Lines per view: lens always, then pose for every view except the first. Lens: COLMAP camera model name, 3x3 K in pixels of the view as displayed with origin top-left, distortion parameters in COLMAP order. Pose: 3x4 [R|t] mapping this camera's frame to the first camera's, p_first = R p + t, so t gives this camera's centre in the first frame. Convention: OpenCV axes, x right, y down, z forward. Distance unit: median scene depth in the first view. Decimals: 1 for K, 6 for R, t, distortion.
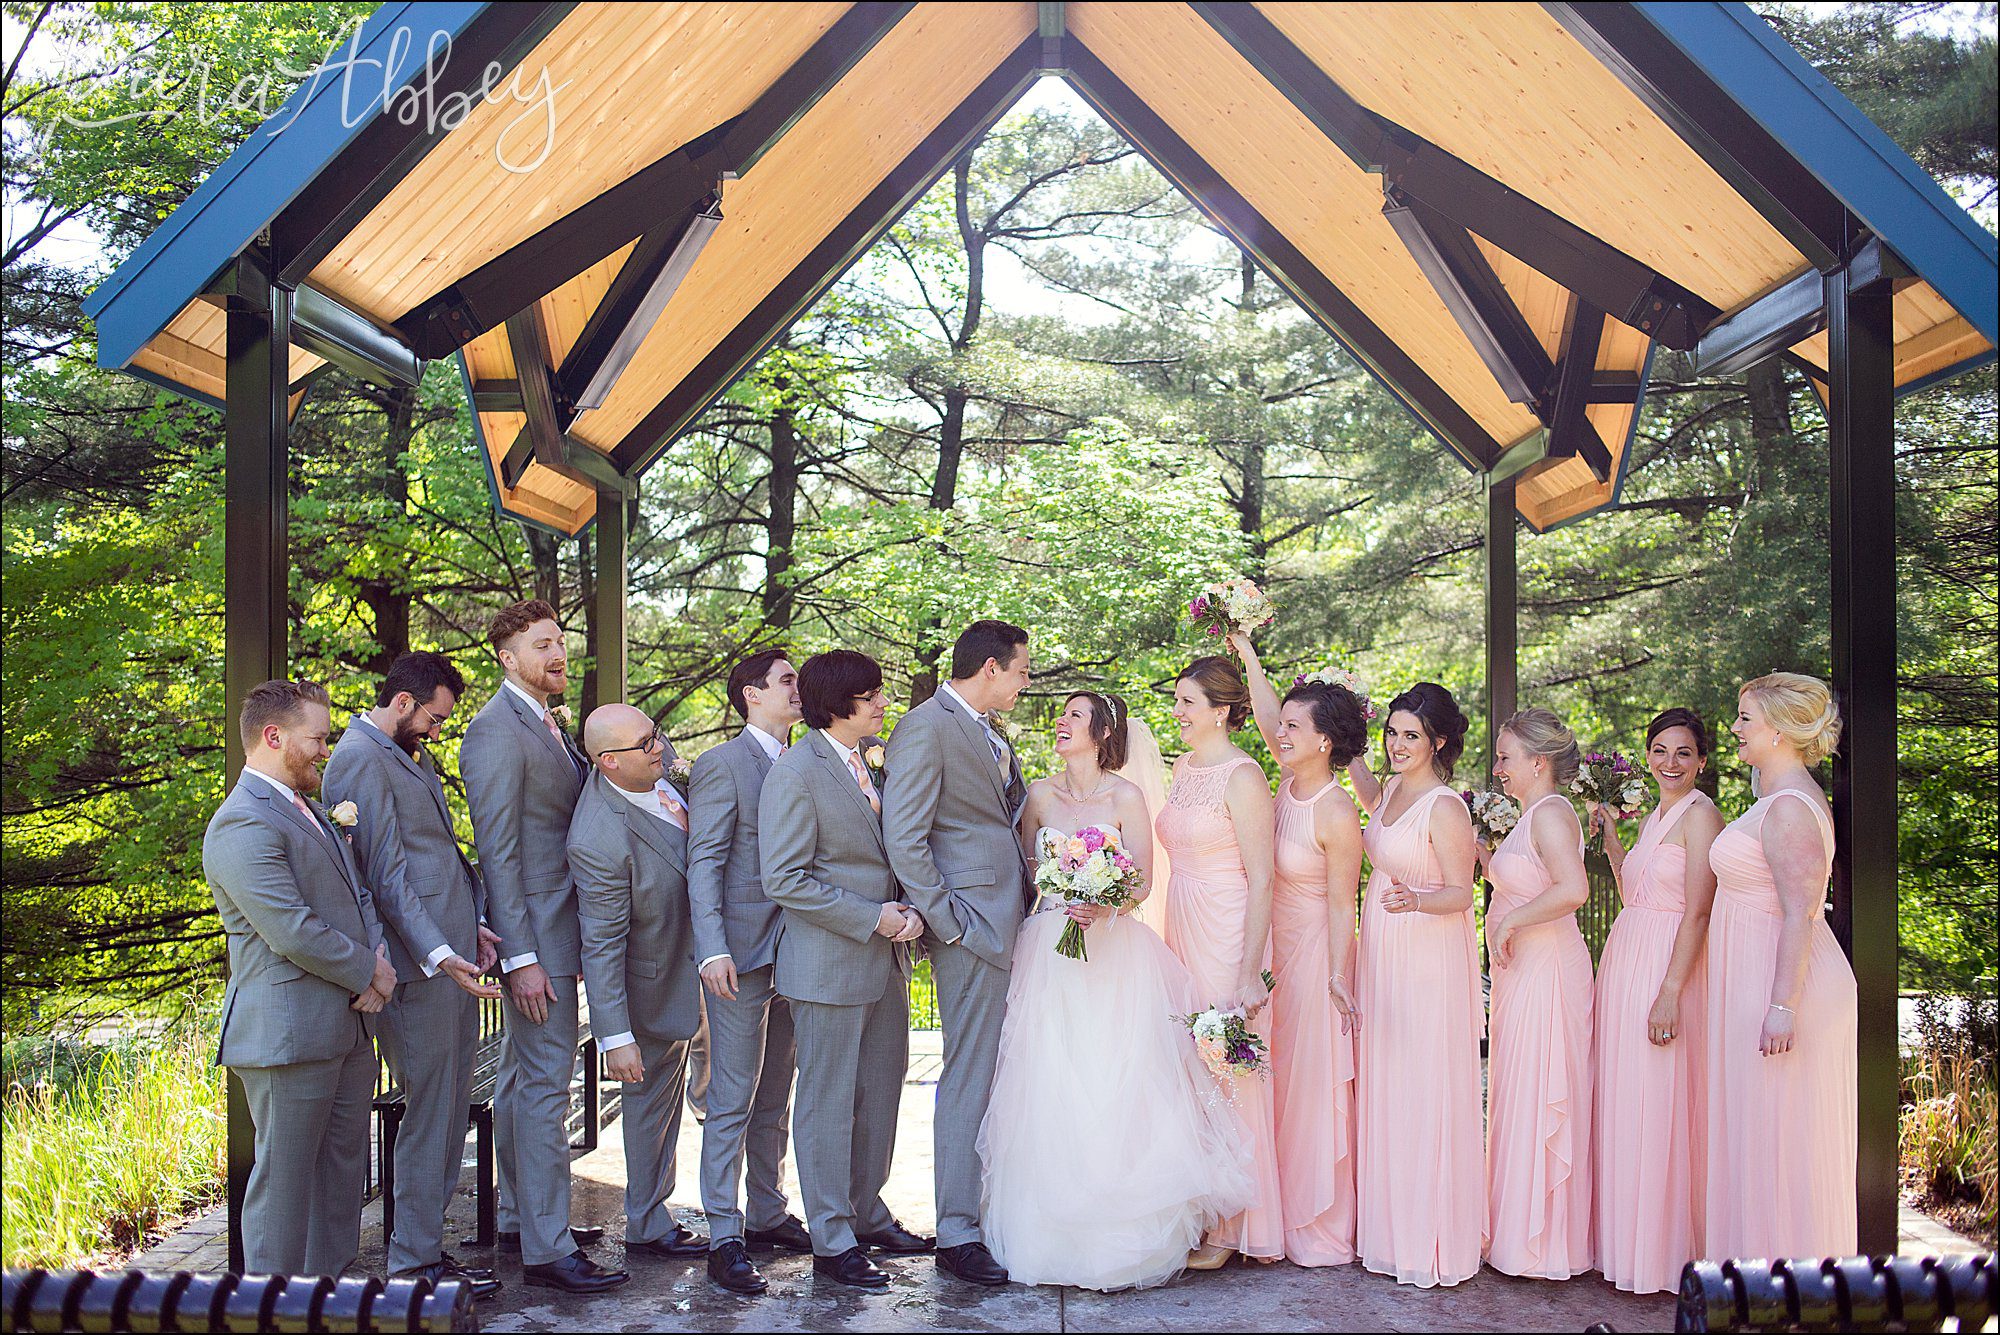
lens RADIAL K [[2130.7, 0, 1016.9], [0, 2130.7, 677.1], [0, 0, 1]] dist [-0.033523, 0.000000]
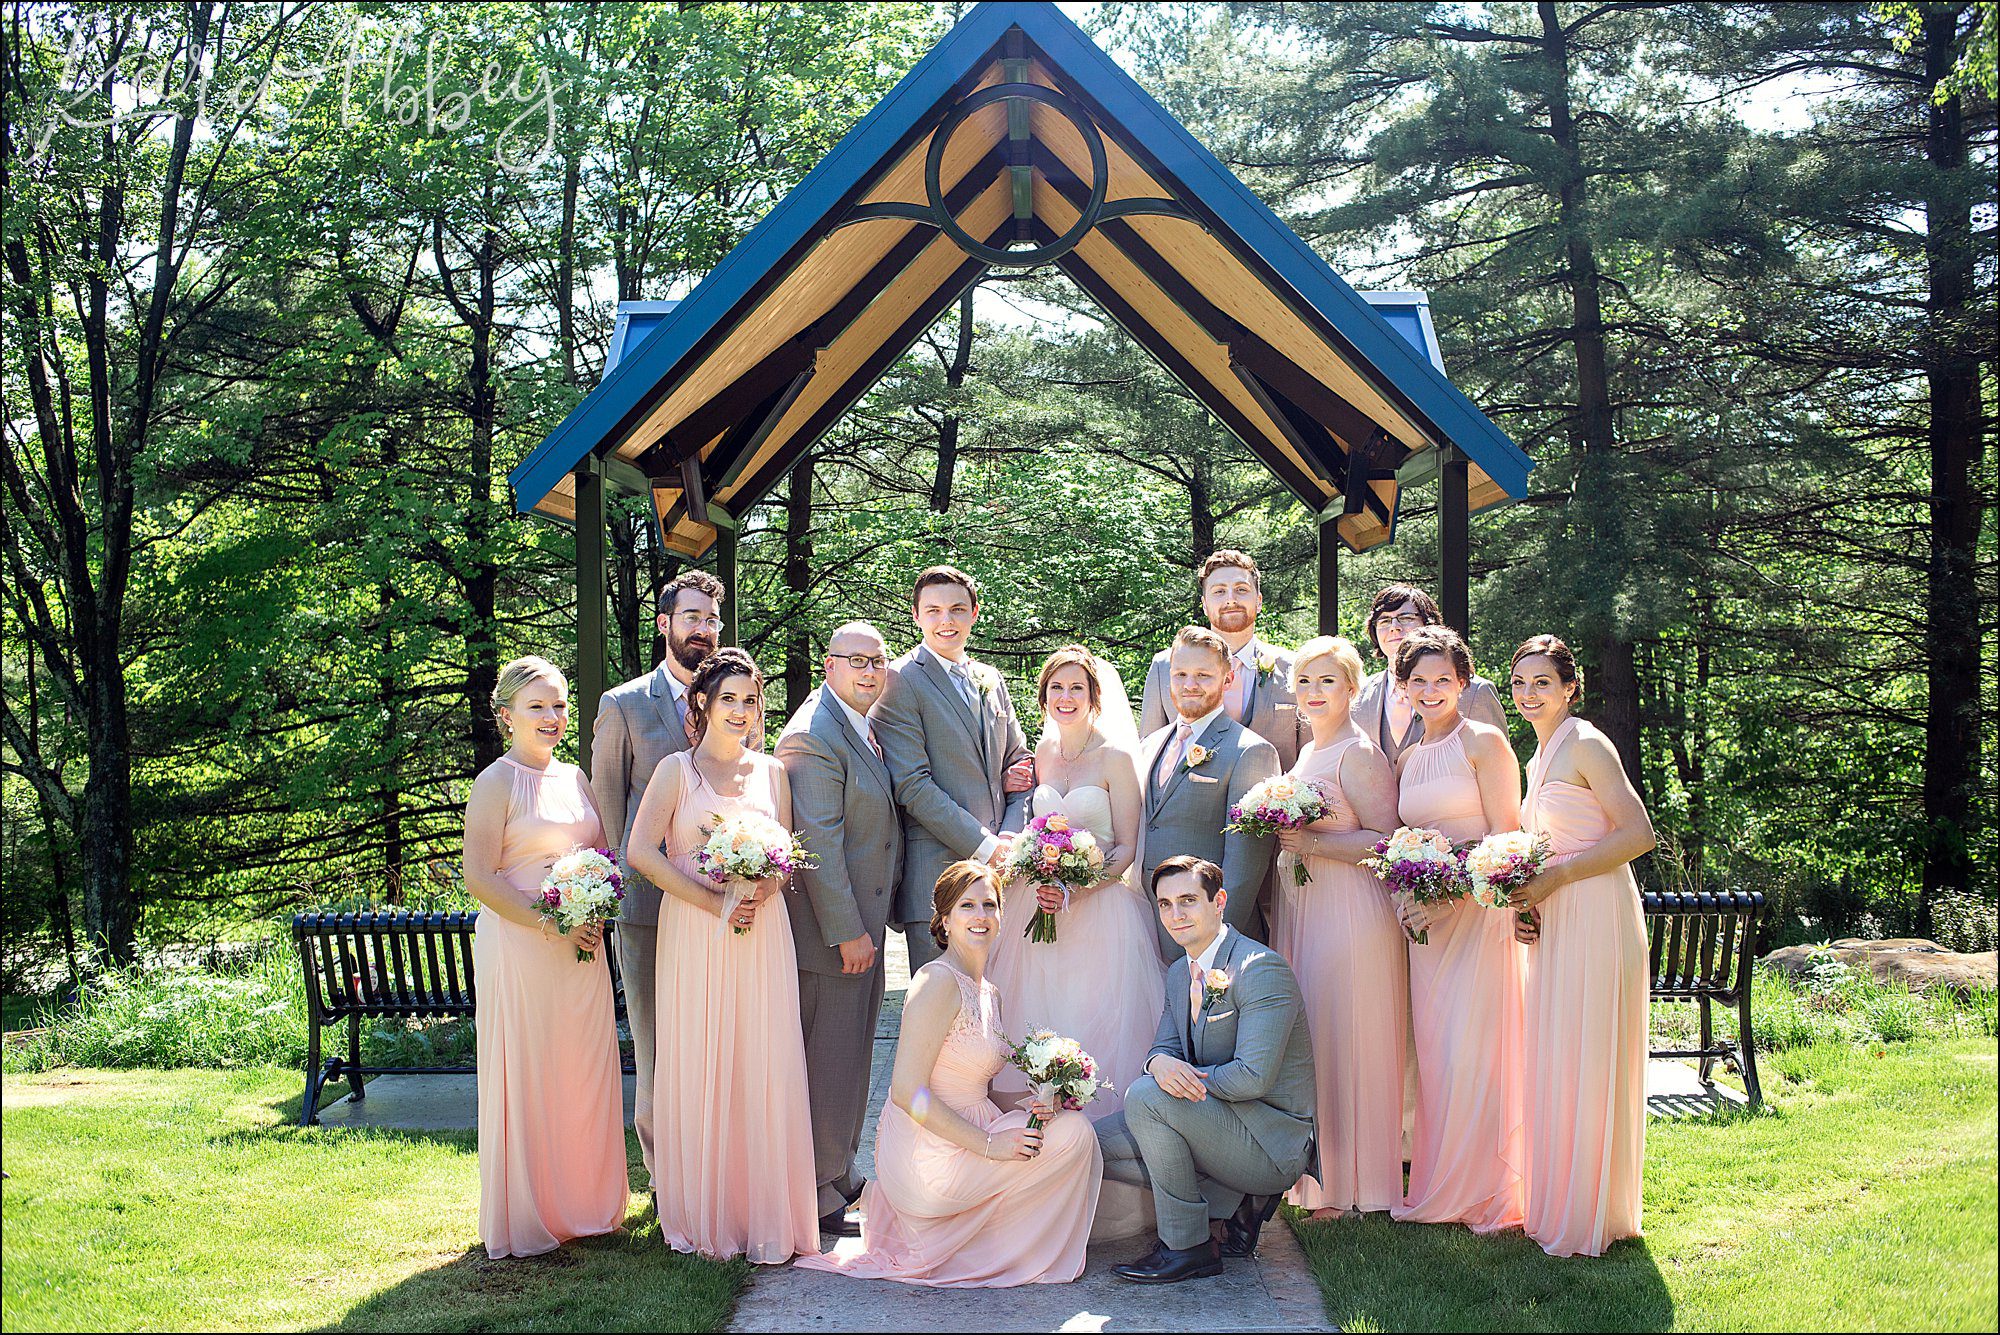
lens RADIAL K [[1982.1, 0, 1004.8], [0, 1982.1, 669.9], [0, 0, 1]] dist [-0.002633, 0.000000]
pose [[0.999965, -0.008133, 0.001861, -0.001012], [0.008089, 0.999717, 0.022353, -0.008340], [-0.002042, -0.022337, 0.999748, -0.175181]]
